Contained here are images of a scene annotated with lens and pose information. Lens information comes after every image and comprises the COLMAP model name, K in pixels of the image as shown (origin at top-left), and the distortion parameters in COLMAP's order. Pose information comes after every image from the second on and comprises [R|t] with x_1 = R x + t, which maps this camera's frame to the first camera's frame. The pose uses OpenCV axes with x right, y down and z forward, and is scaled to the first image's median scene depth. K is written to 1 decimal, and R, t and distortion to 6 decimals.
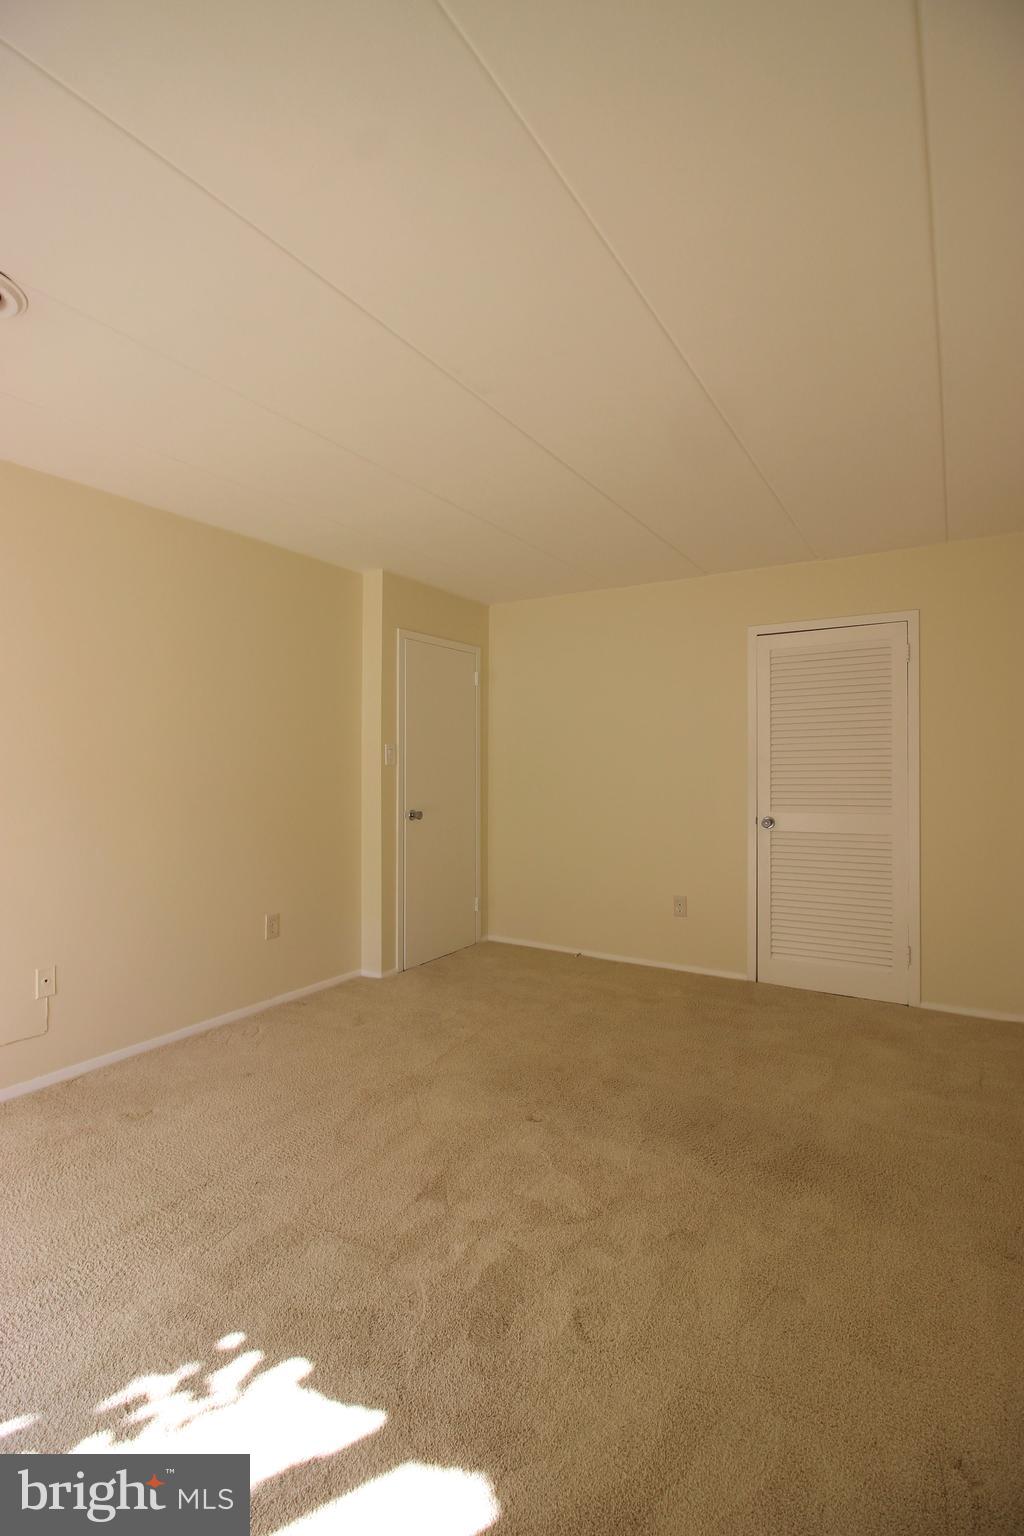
lens RADIAL K [[710.3, 0, 508.0], [0, 710.3, 778.2], [0, 0, 1]] dist [-0.001775, 0.000243]
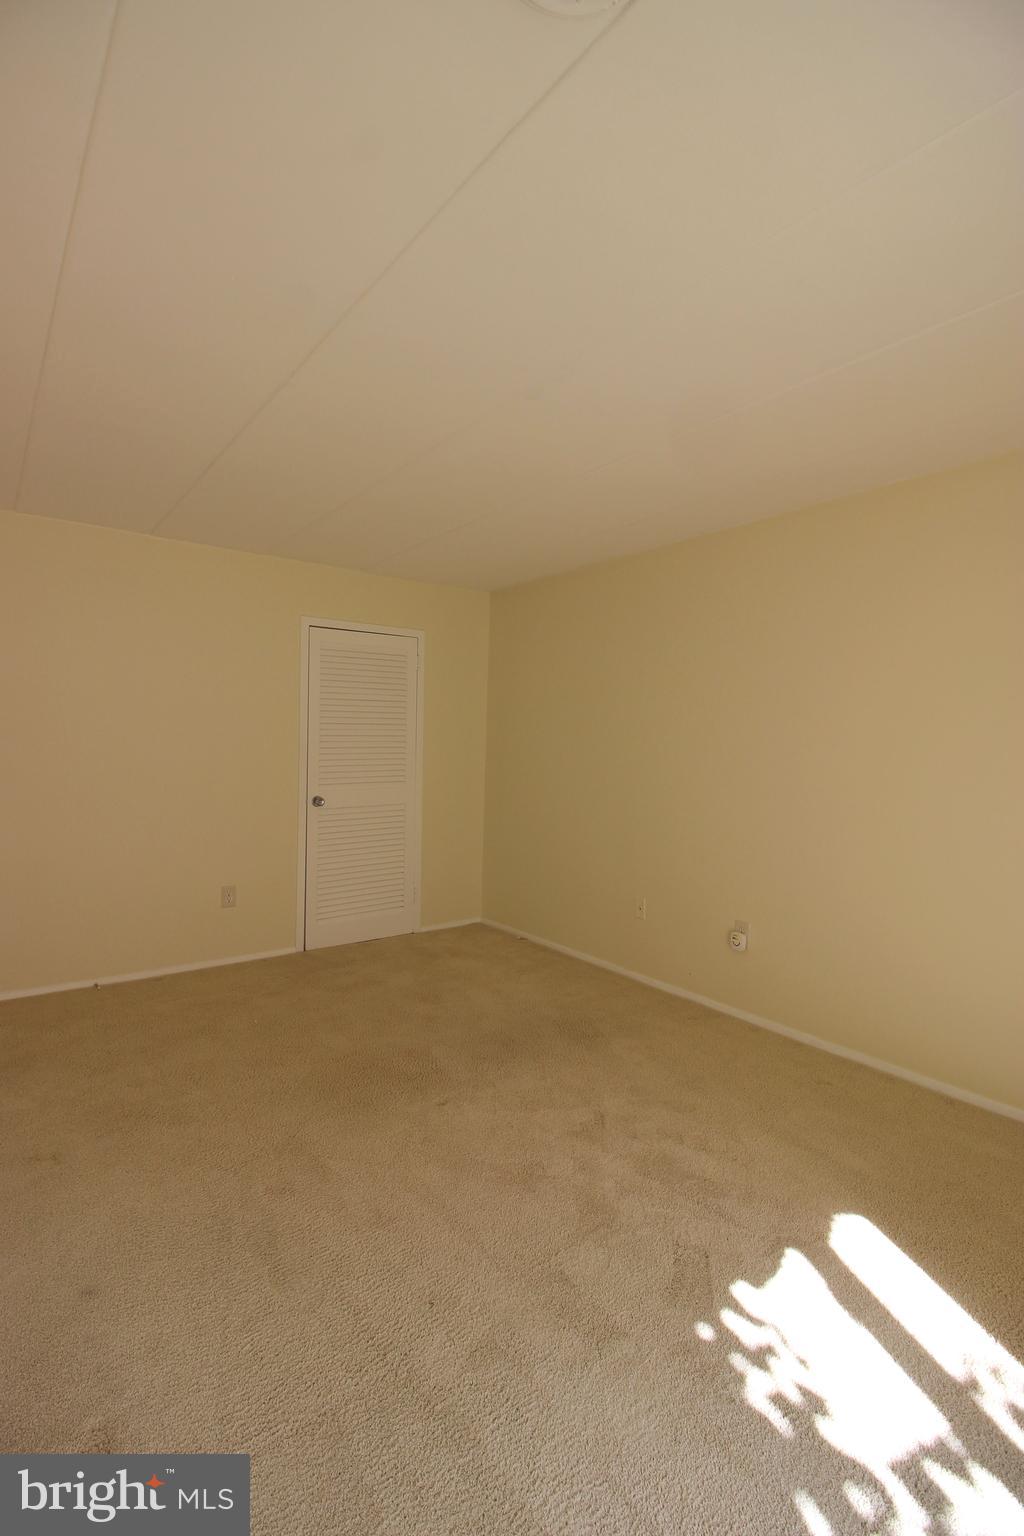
lens RADIAL K [[710.3, 0, 508.0], [0, 710.3, 753.1], [0, 0, 1]] dist [-0.001775, 0.000243]
pose [[0.367586, -0.007167, 0.929962, -0.579456], [0.000993, 0.999973, 0.007314, -0.019452], [-0.929989, -0.001765, 0.367583, 0.357980]]
